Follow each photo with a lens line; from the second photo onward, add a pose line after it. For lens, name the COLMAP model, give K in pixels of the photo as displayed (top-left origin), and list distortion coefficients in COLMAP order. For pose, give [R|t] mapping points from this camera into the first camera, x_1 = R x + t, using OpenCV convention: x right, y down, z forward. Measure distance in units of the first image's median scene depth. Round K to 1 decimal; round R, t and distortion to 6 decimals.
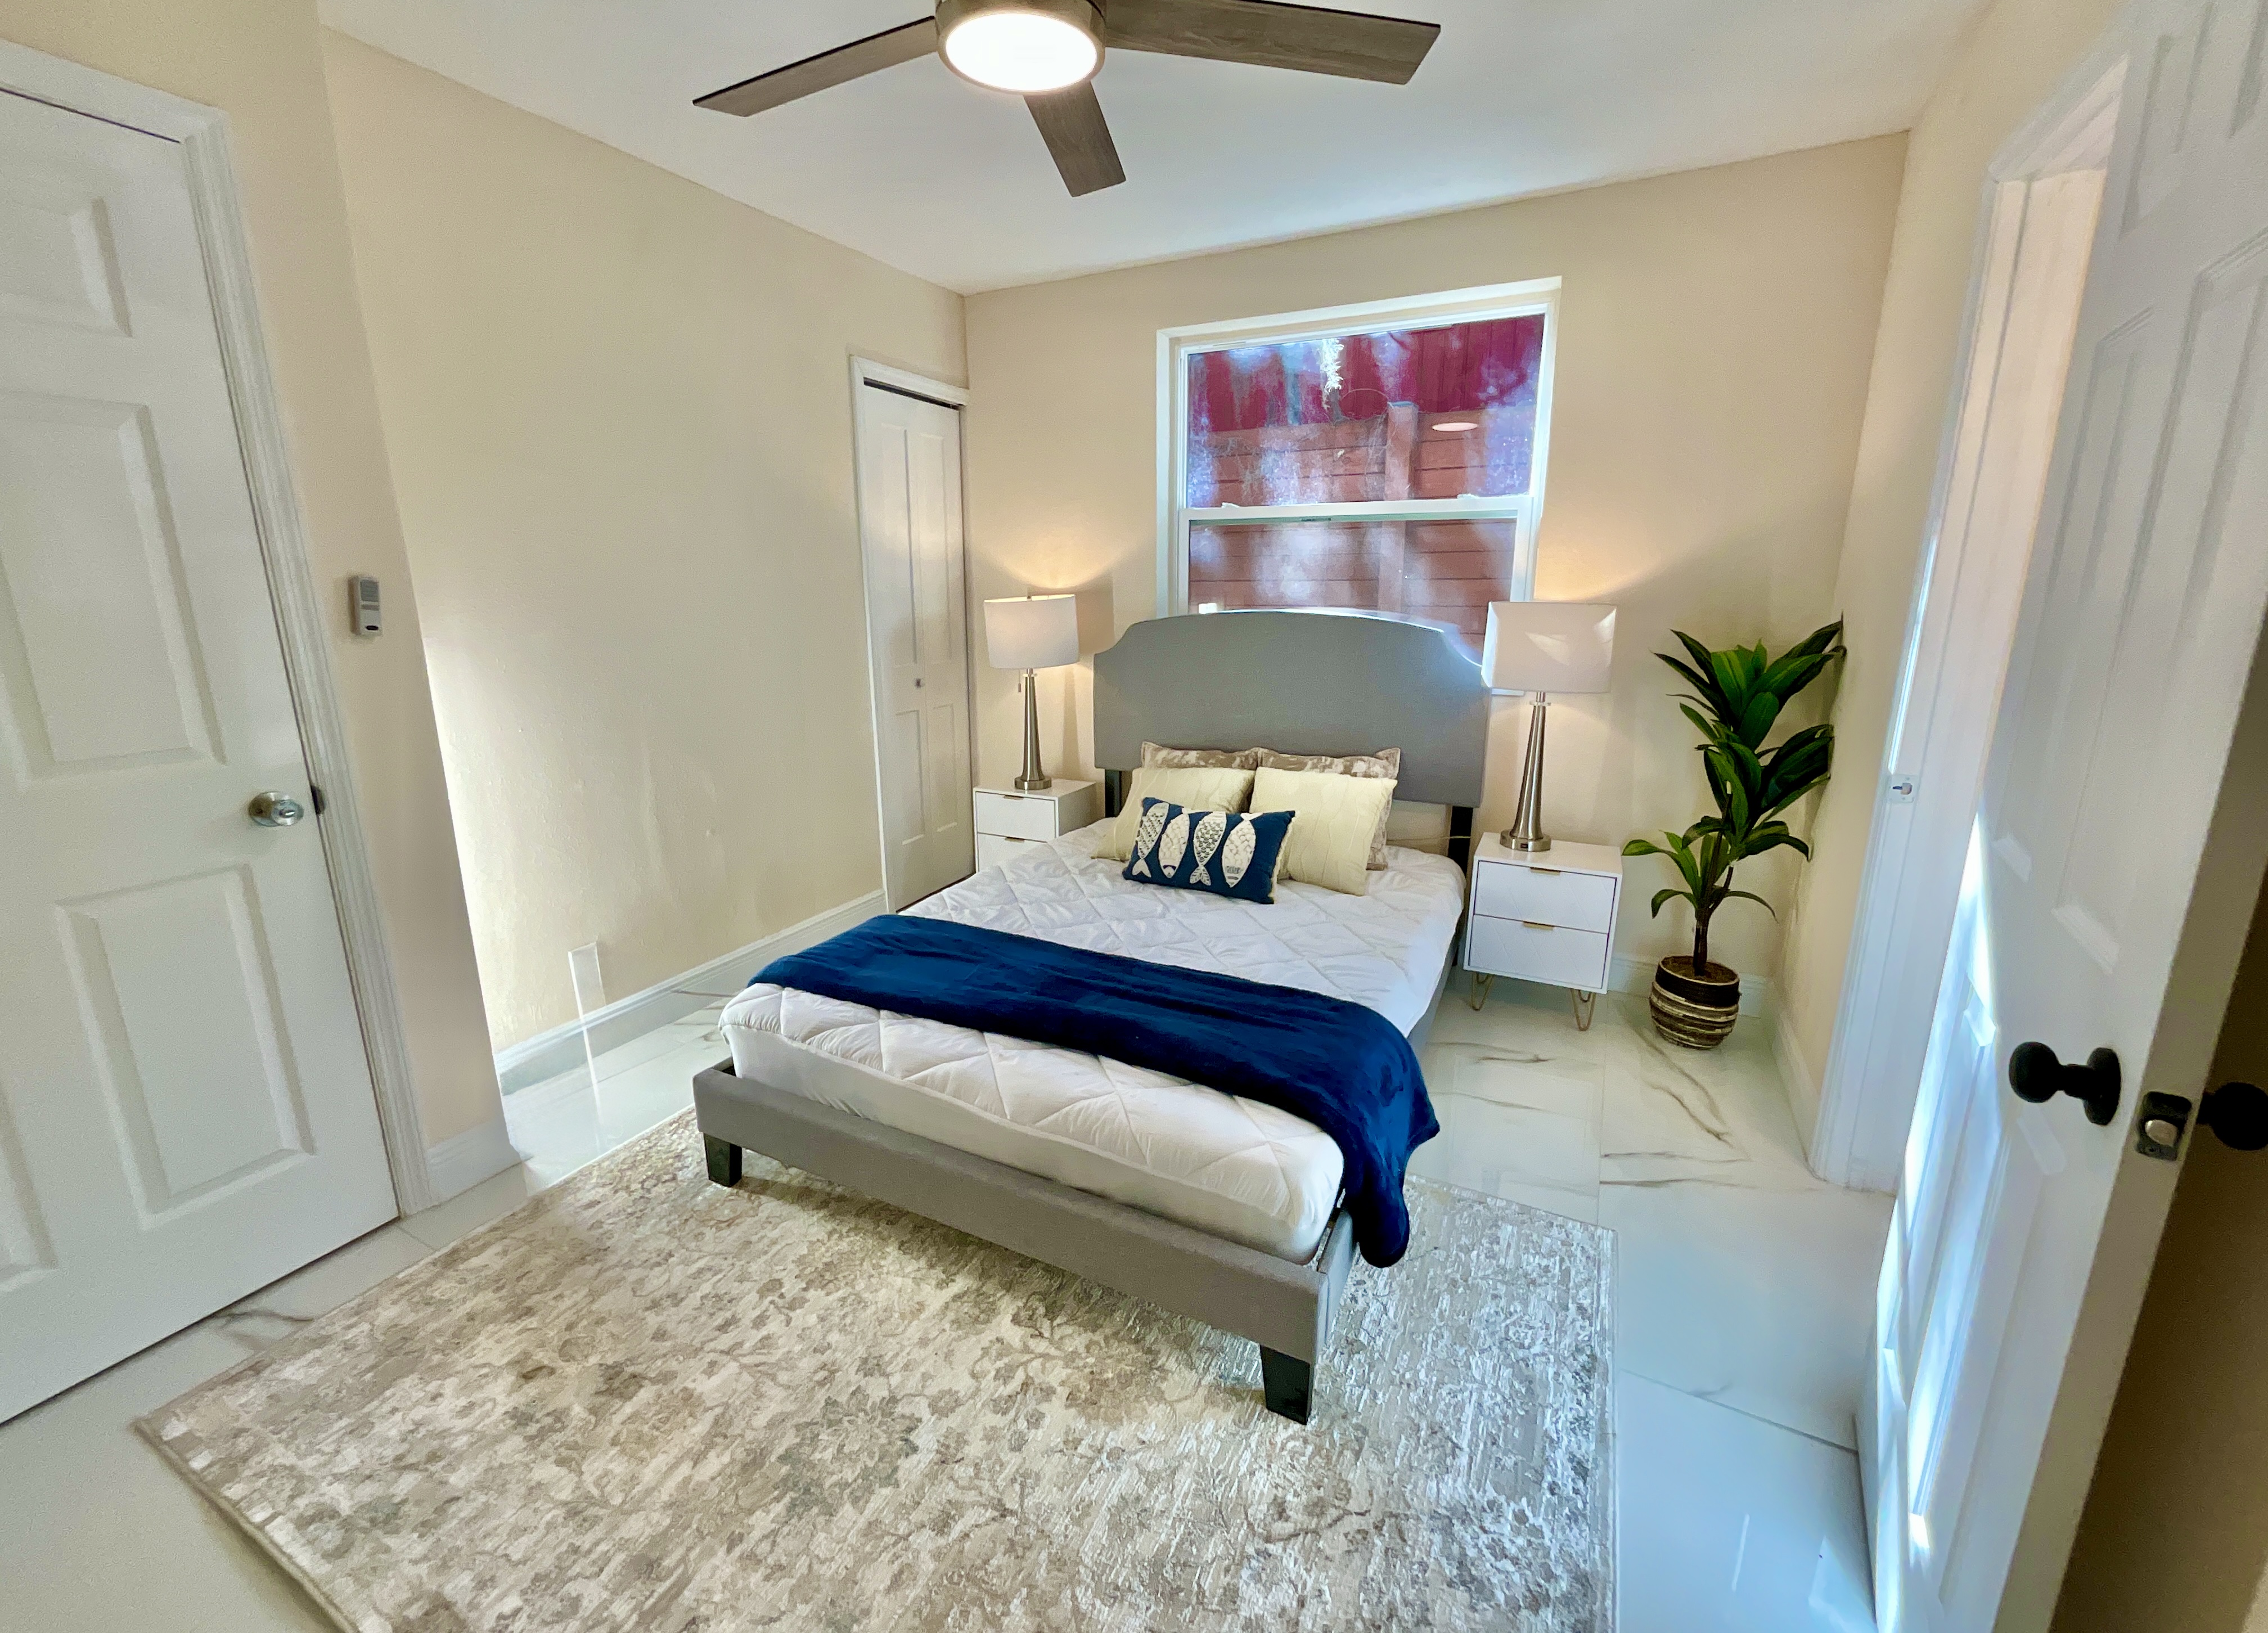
lens RADIAL K [[938.0, 0, 1150.6], [0, 938.0, 808.2], [0, 0, 1]] dist [-0.001626, -0.000912]
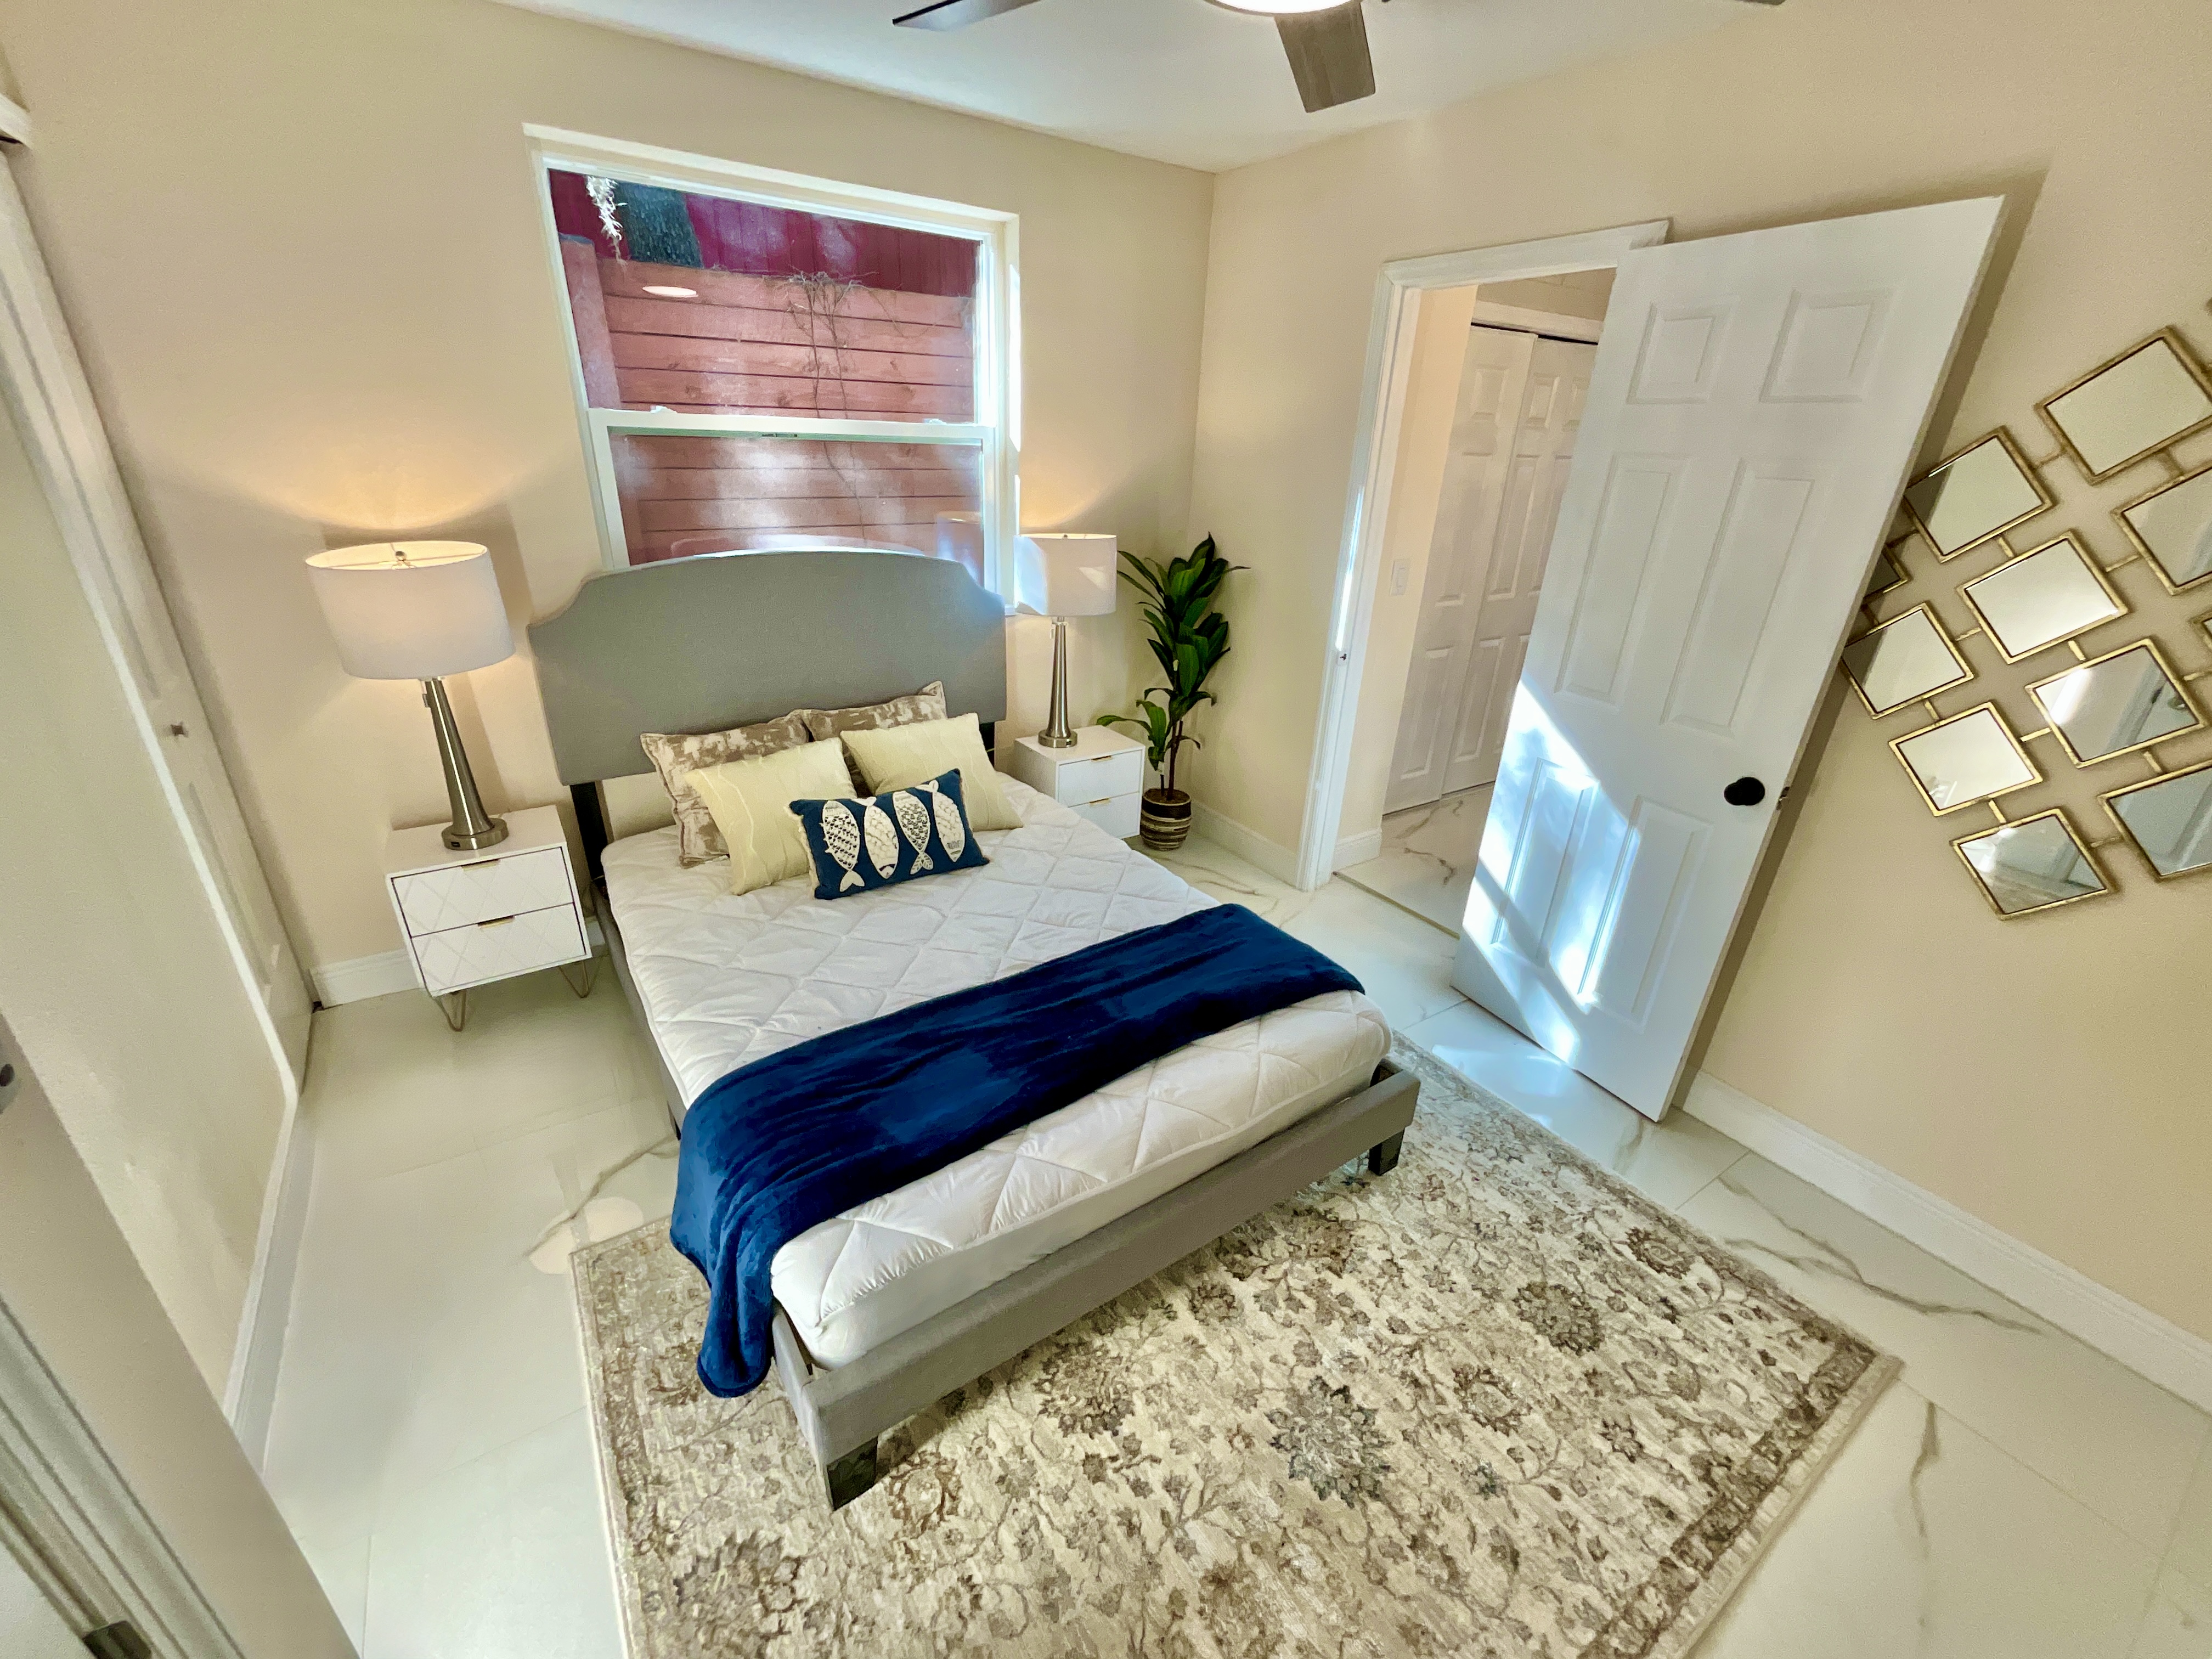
lens RADIAL K [[900.9, 0, 1120.8], [0, 900.9, 839.6], [0, 0, 1]] dist [-0.001679, 0.000945]
pose [[0.469368, -0.345954, 0.812410, -0.838965], [0.164151, 0.938202, 0.304682, -0.278920], [-0.867610, -0.009650, 0.497151, 0.543698]]
